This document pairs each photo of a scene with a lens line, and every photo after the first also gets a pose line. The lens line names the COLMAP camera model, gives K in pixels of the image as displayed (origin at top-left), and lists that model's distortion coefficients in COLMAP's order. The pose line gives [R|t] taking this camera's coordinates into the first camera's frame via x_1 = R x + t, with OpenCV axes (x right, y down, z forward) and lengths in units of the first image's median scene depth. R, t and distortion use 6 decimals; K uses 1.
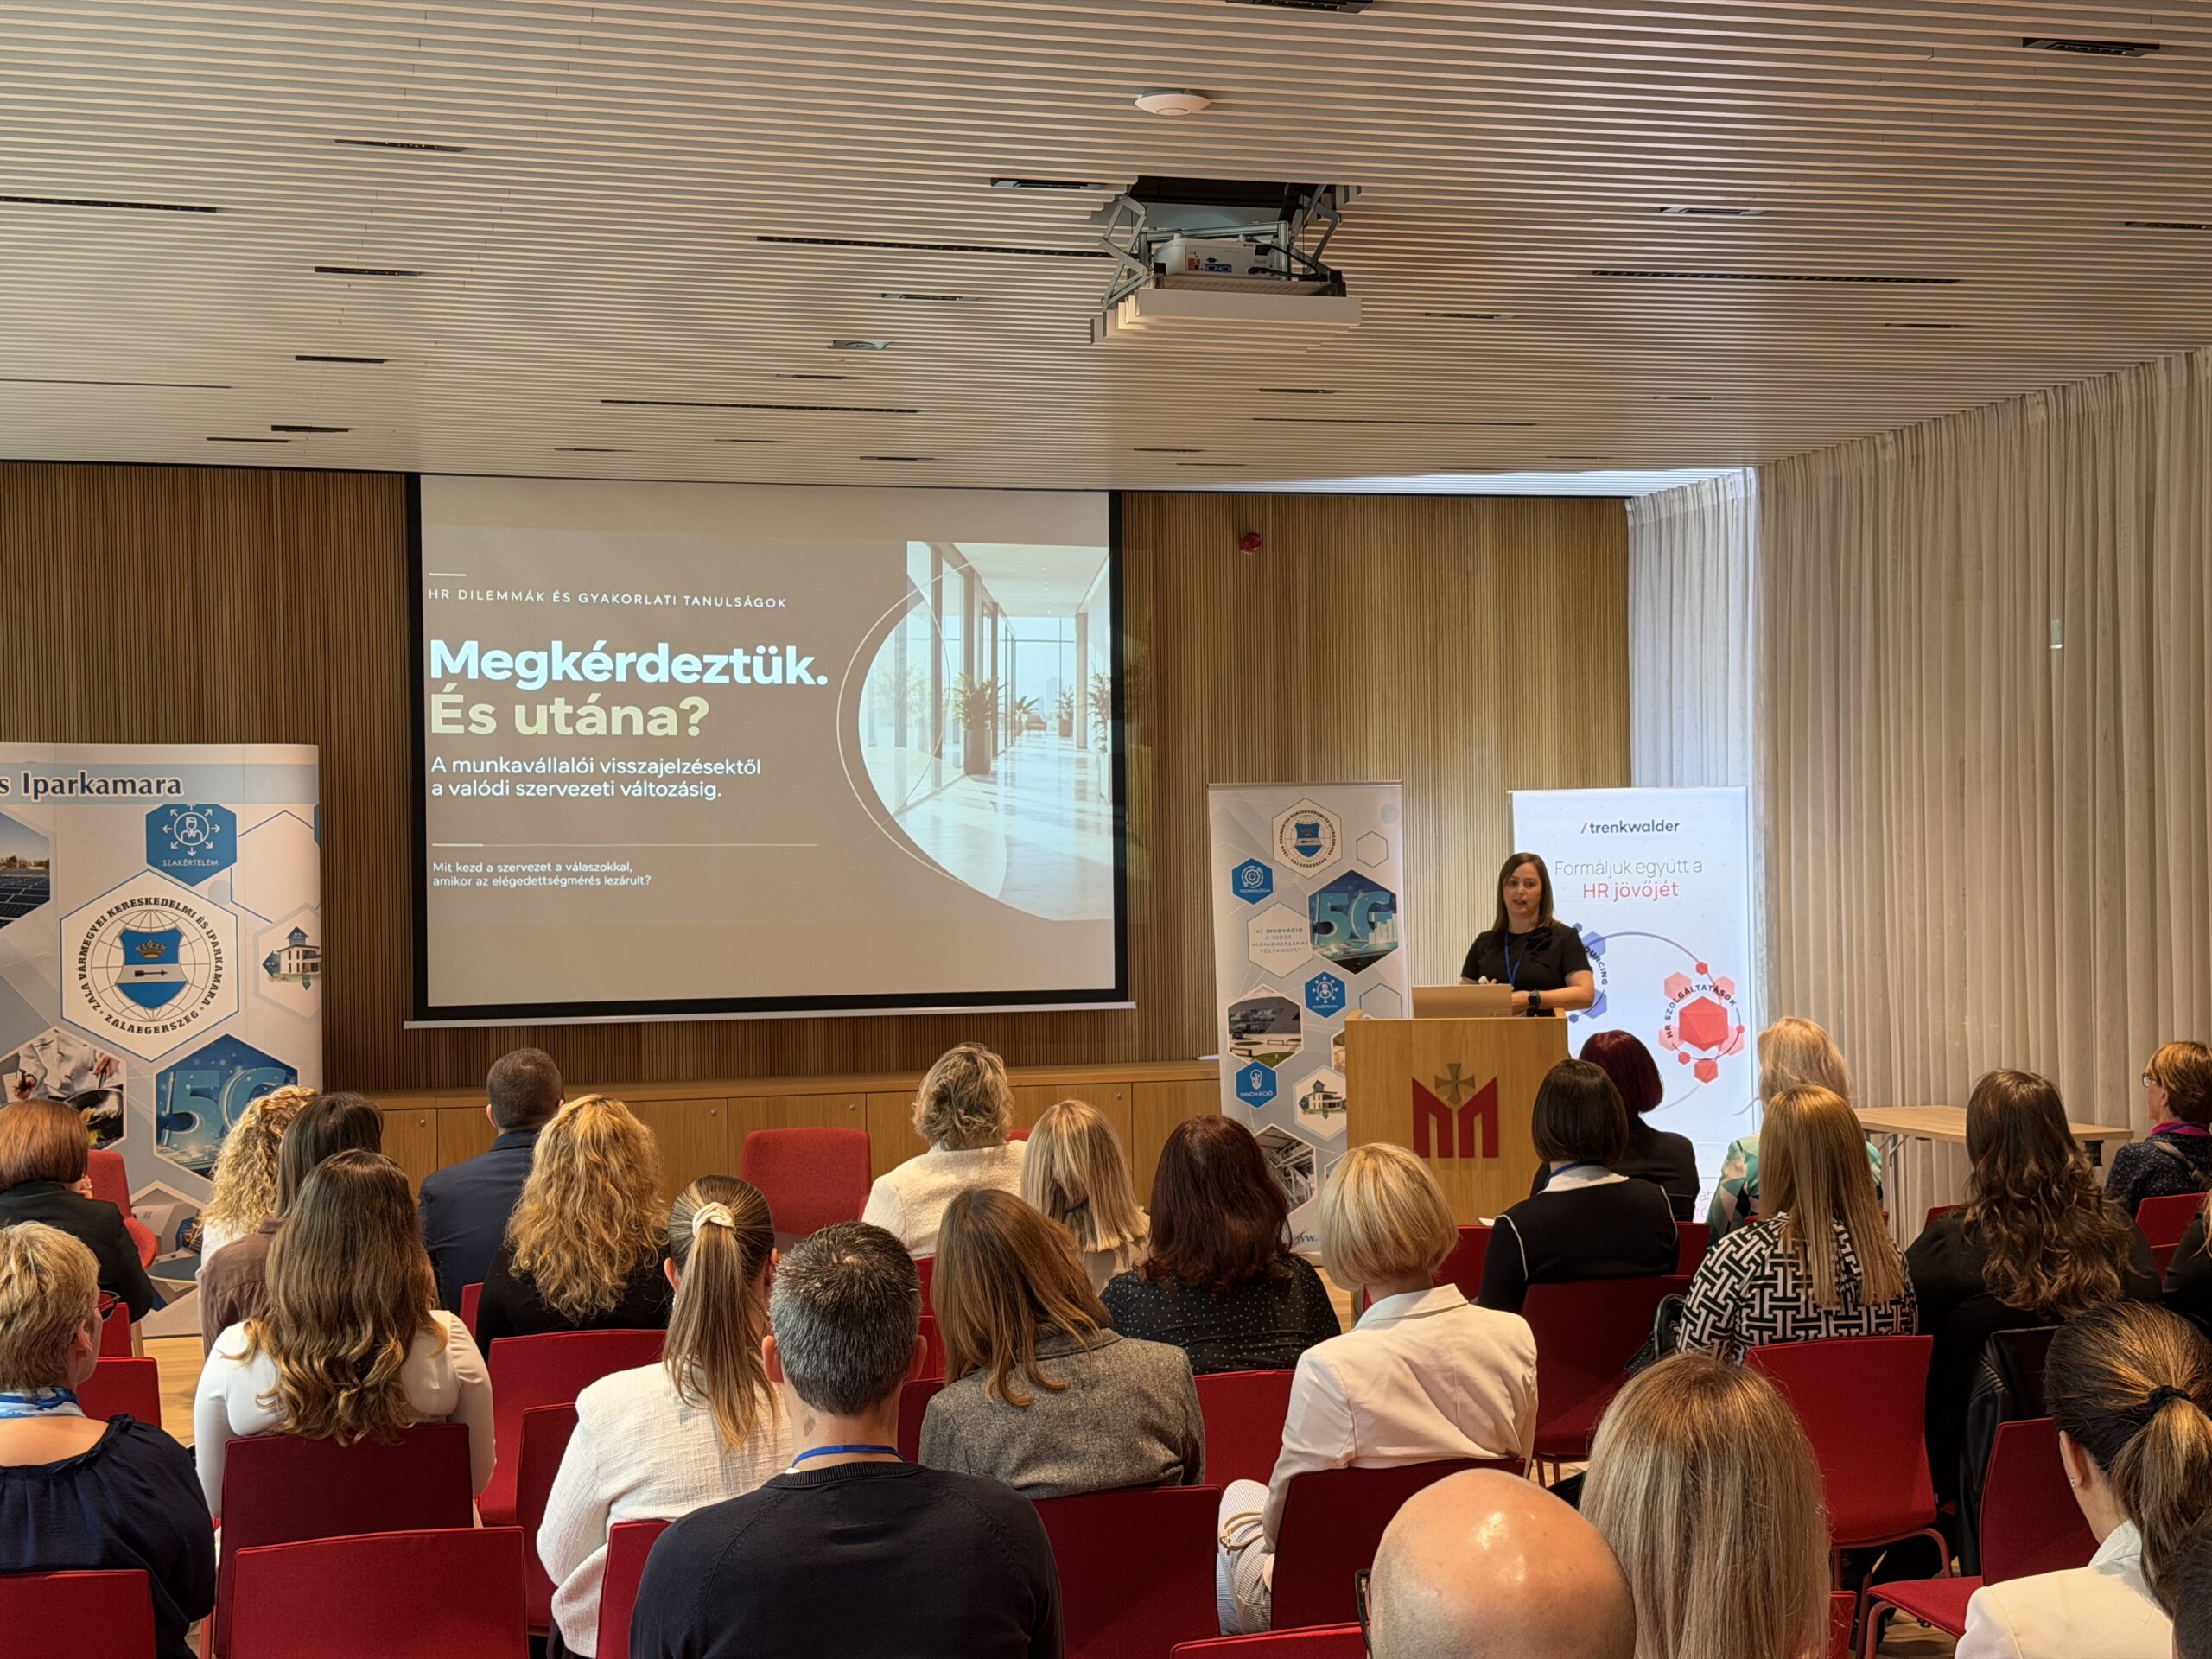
lens RADIAL K [[3067.3, 0, 1108.4], [0, 3067.3, 901.5], [0, 0, 1]] dist [0.166486, 0.000000]
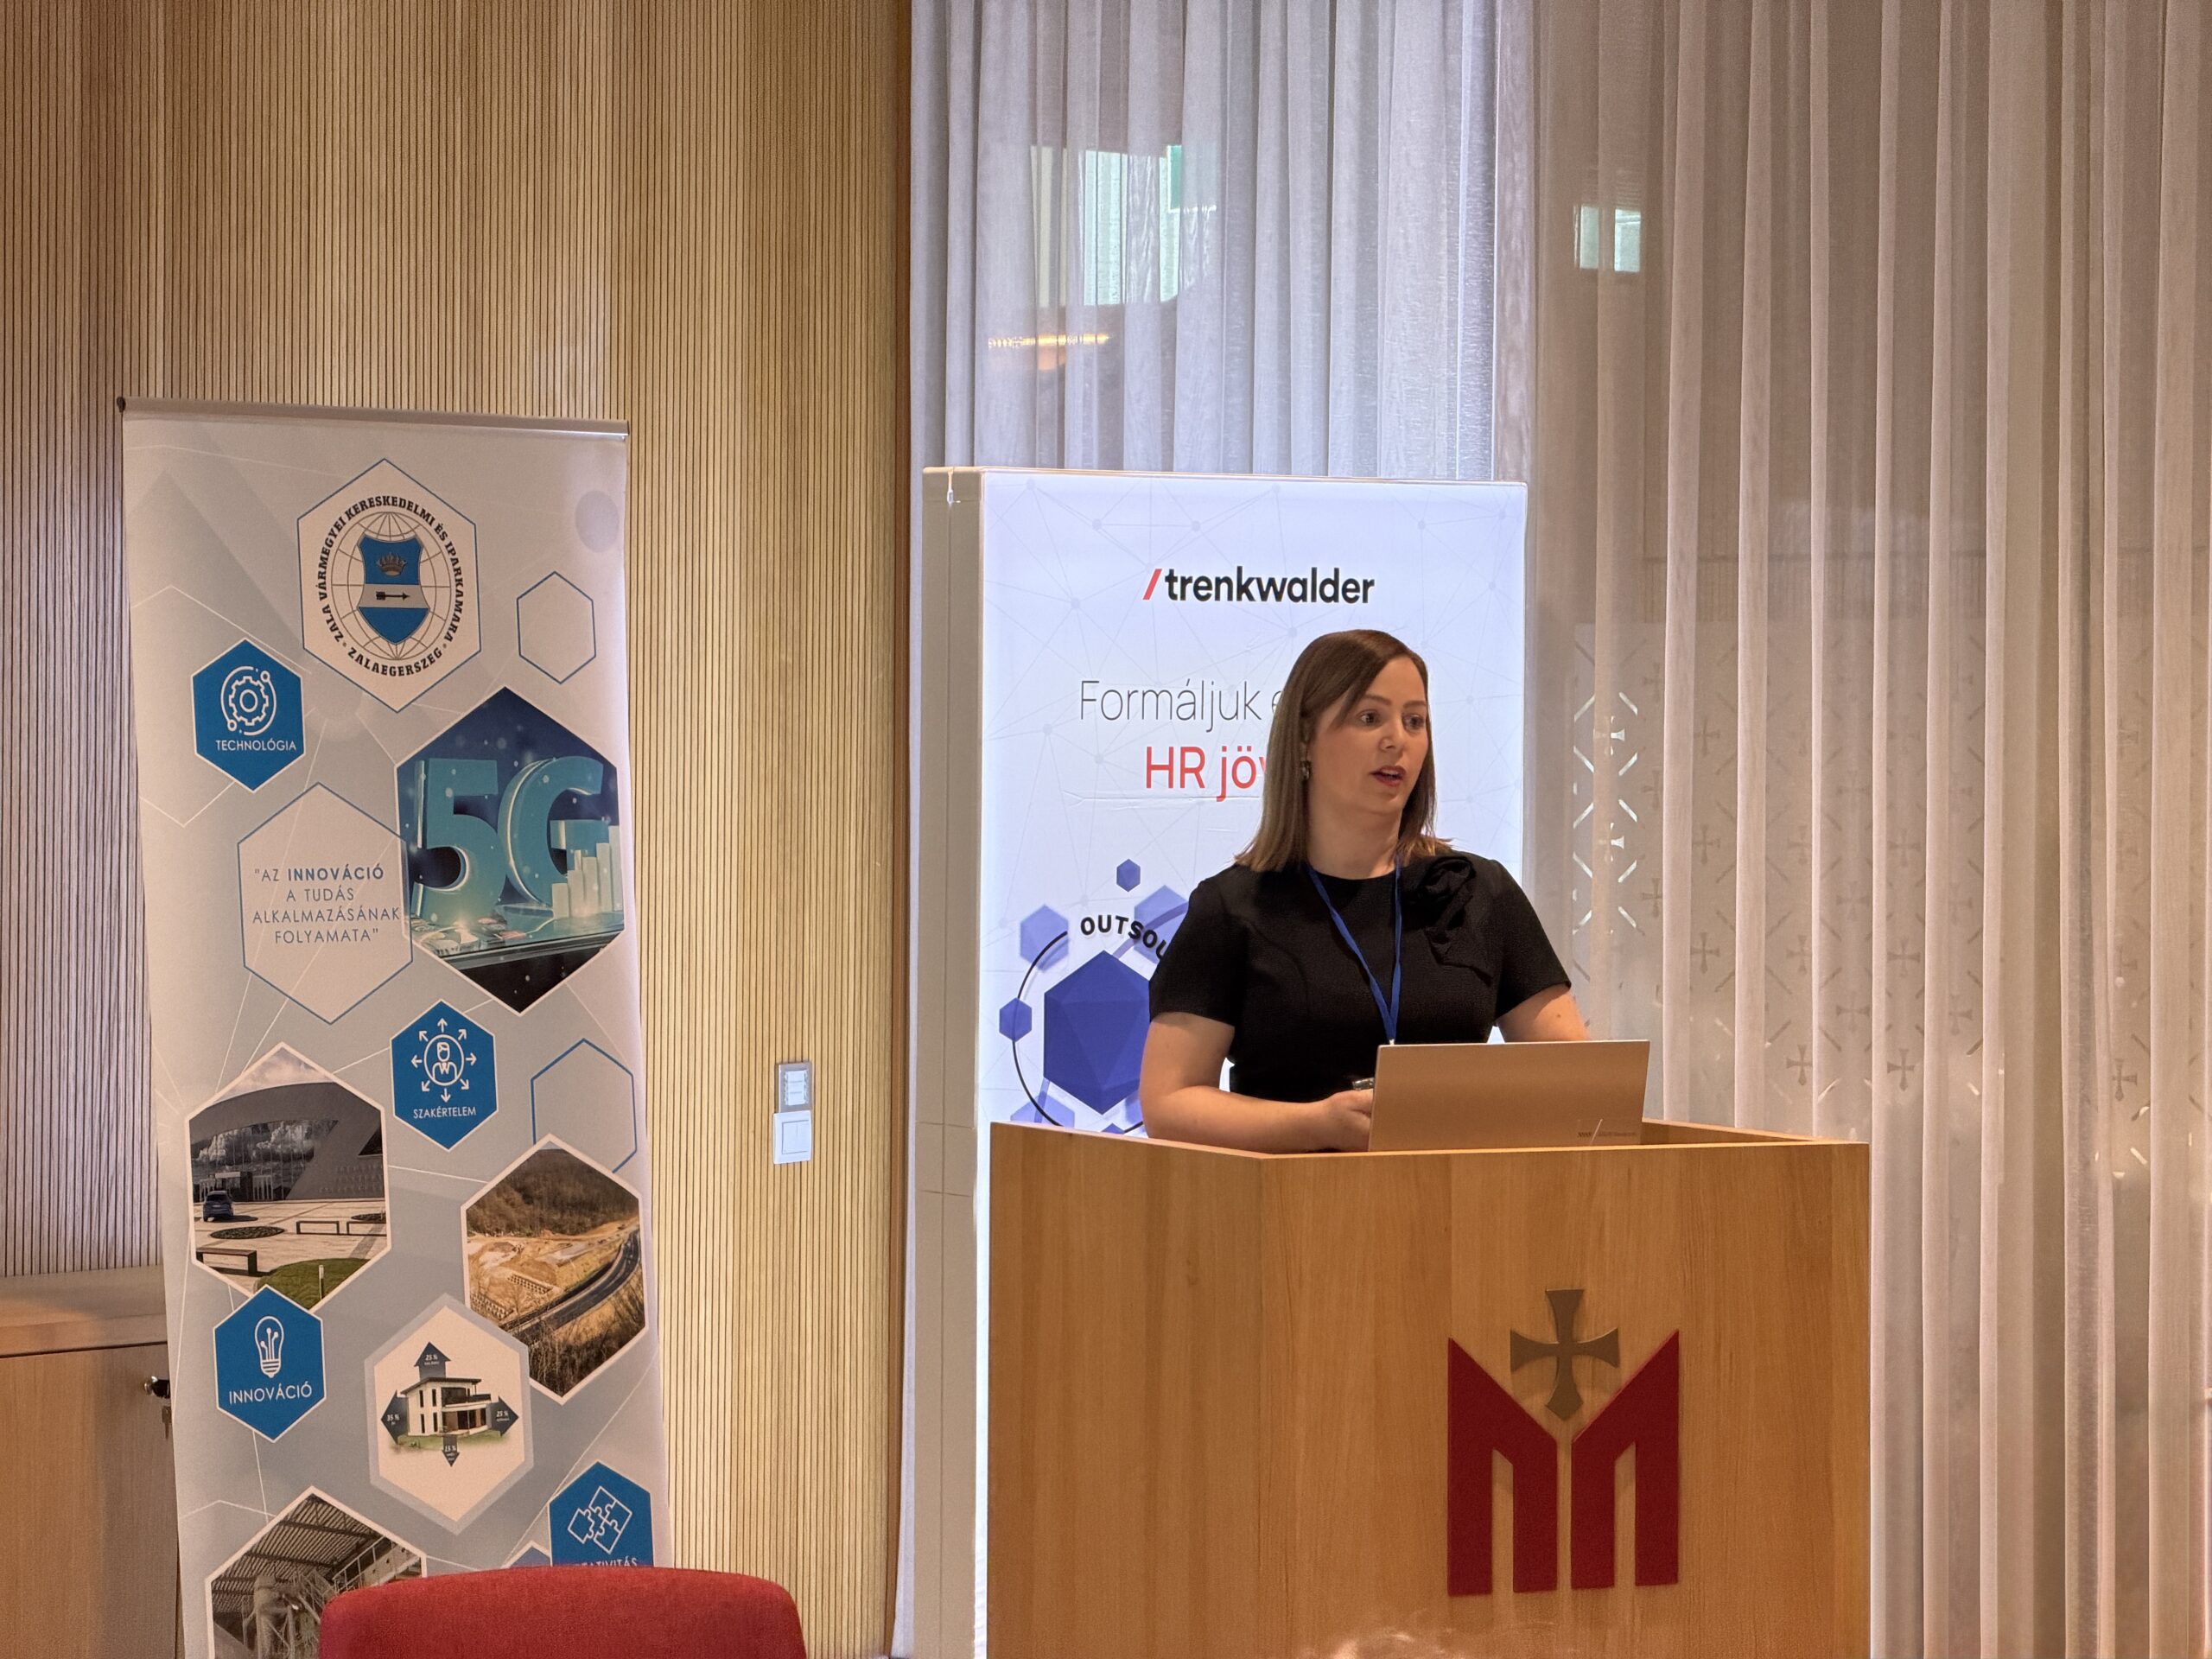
lens RADIAL K [[6672.1, 0, 1073.7], [0, 6672.1, 798.9], [0, 0, 1]] dist [0.261978, 0.000000]
pose [[0.836405, 0.018109, 0.547813, -0.259021], [-0.012852, 0.999827, -0.013427, 0.010150], [-0.547961, 0.004190, 0.836493, 0.383383]]
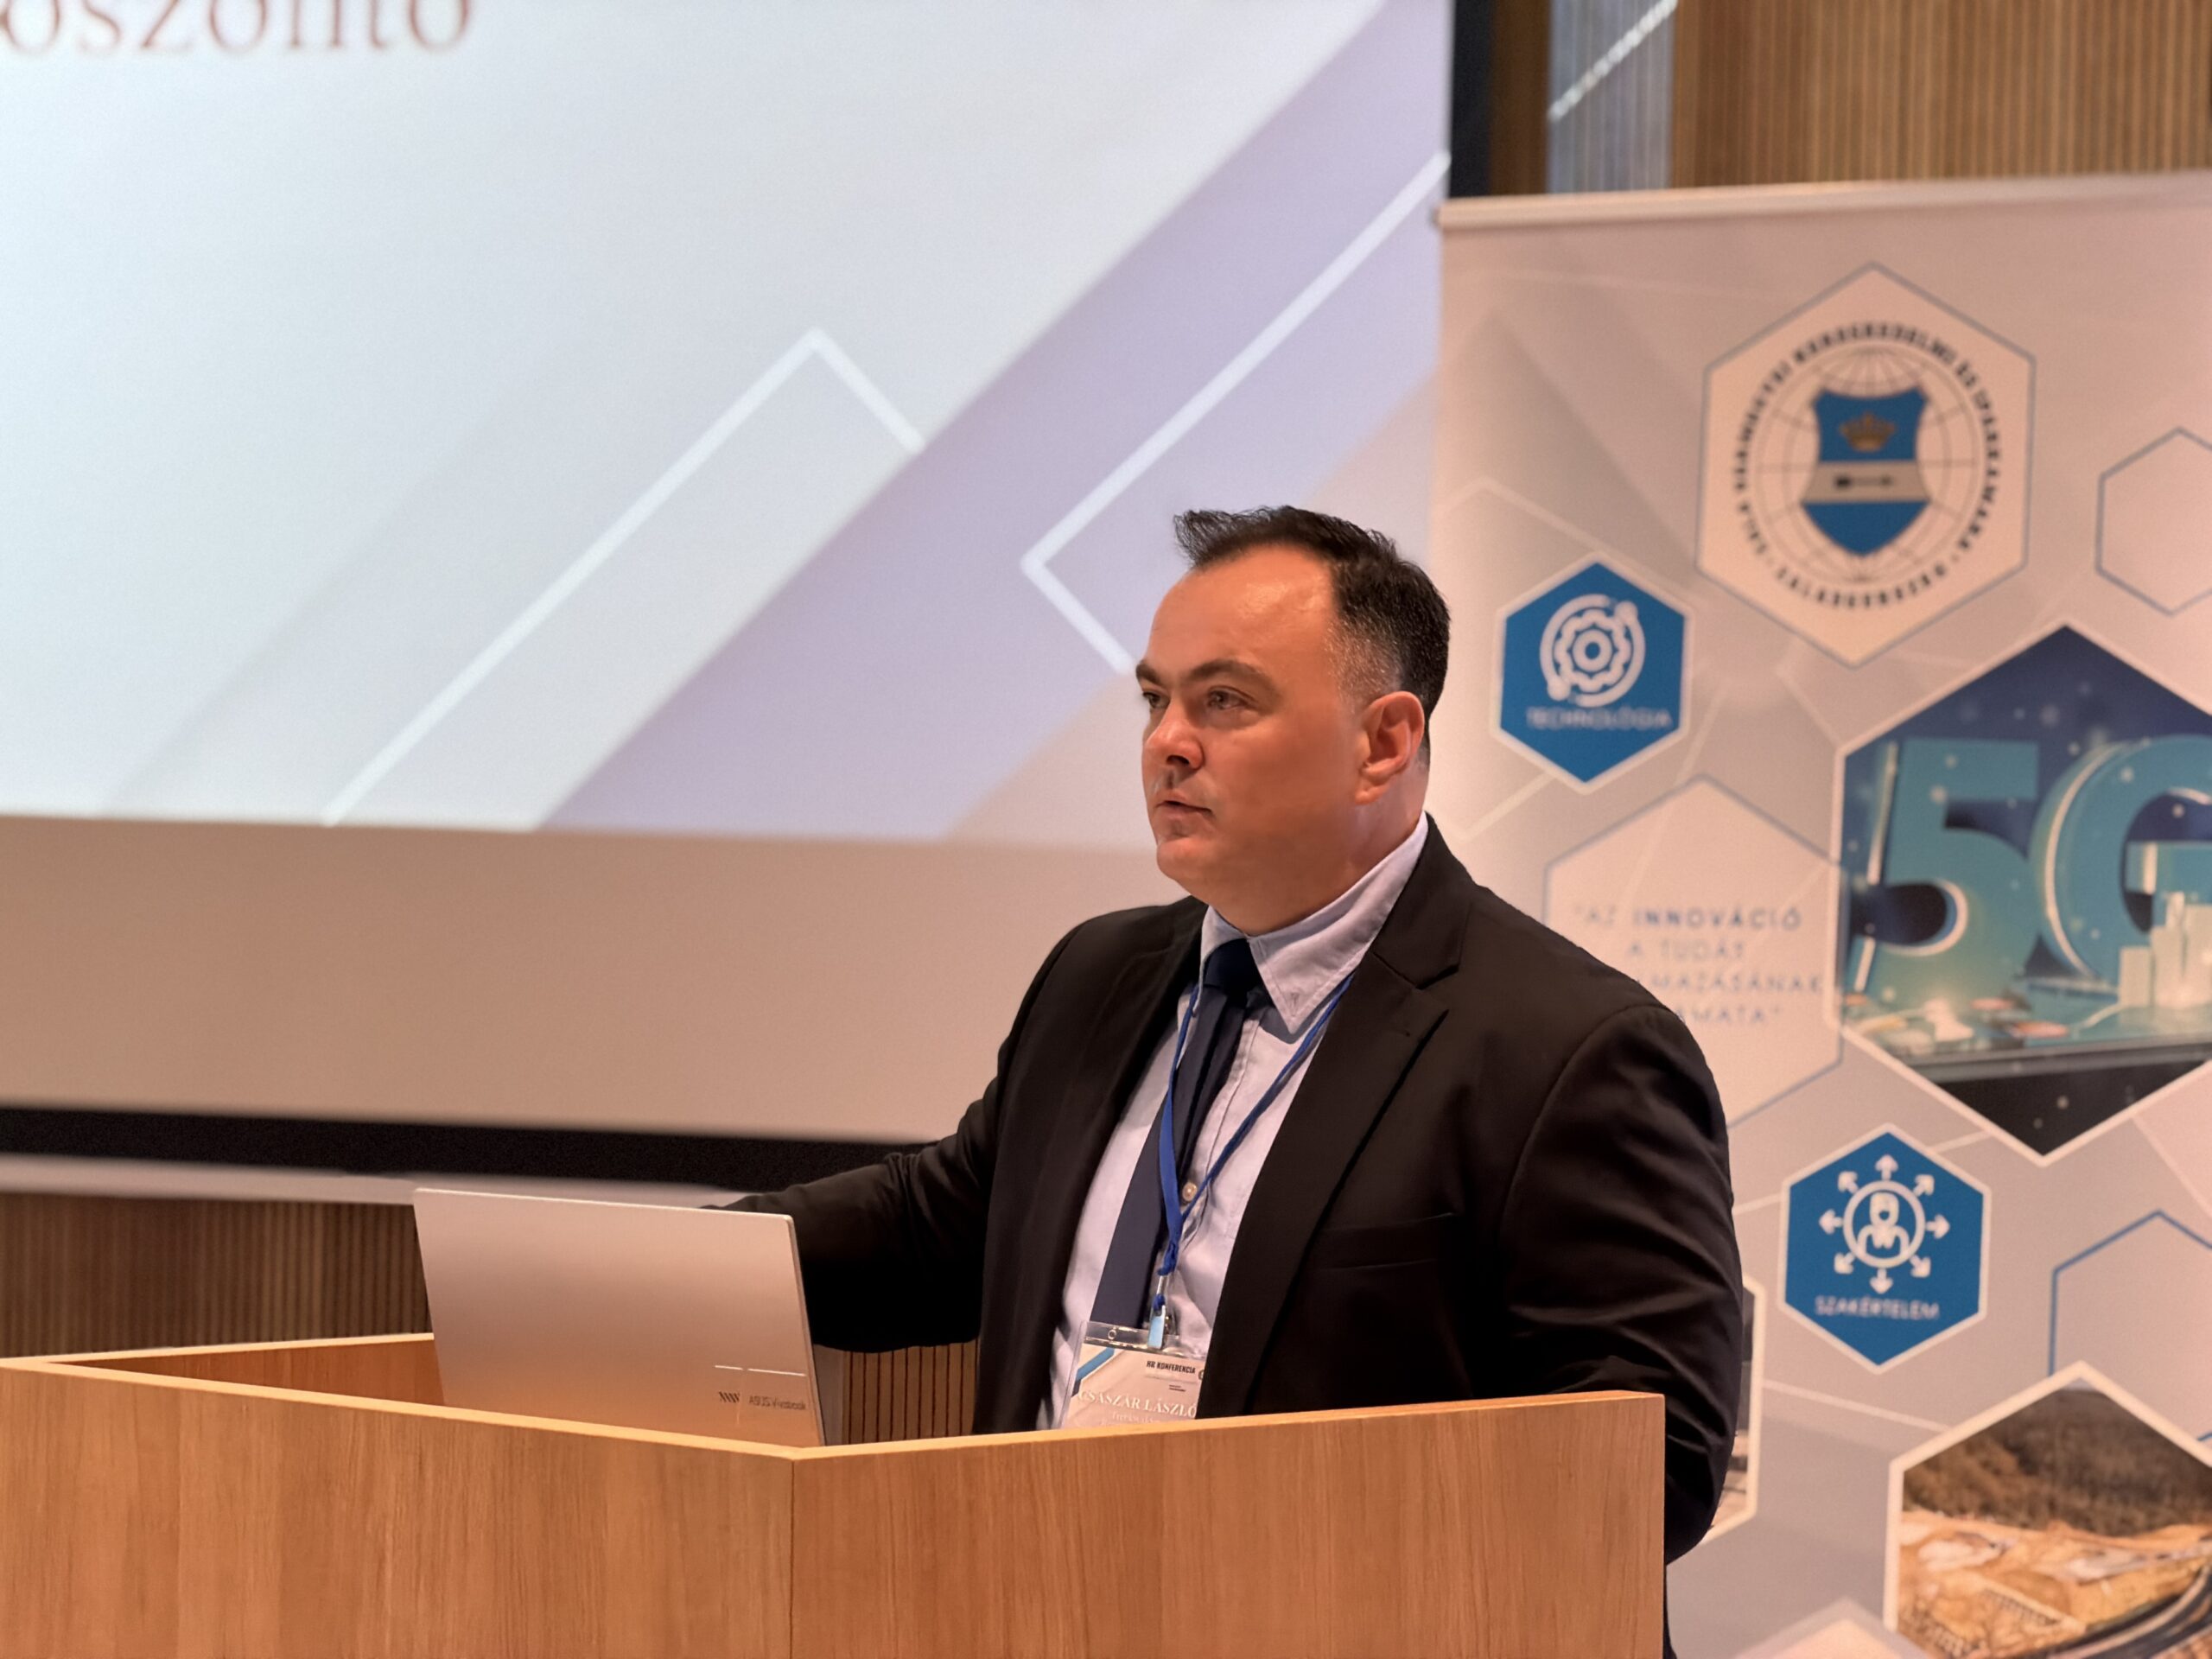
lens RADIAL K [[6672.1, 0, 1110.9], [0, 6672.1, 849.4], [0, 0, 1]] dist [0.261978, 0.000000]
pose [[0.771928, 0.031816, -0.634914, 0.308868], [-0.039343, 0.999223, 0.002239, 0.005583], [0.634492, 0.023251, 0.772580, 0.637277]]
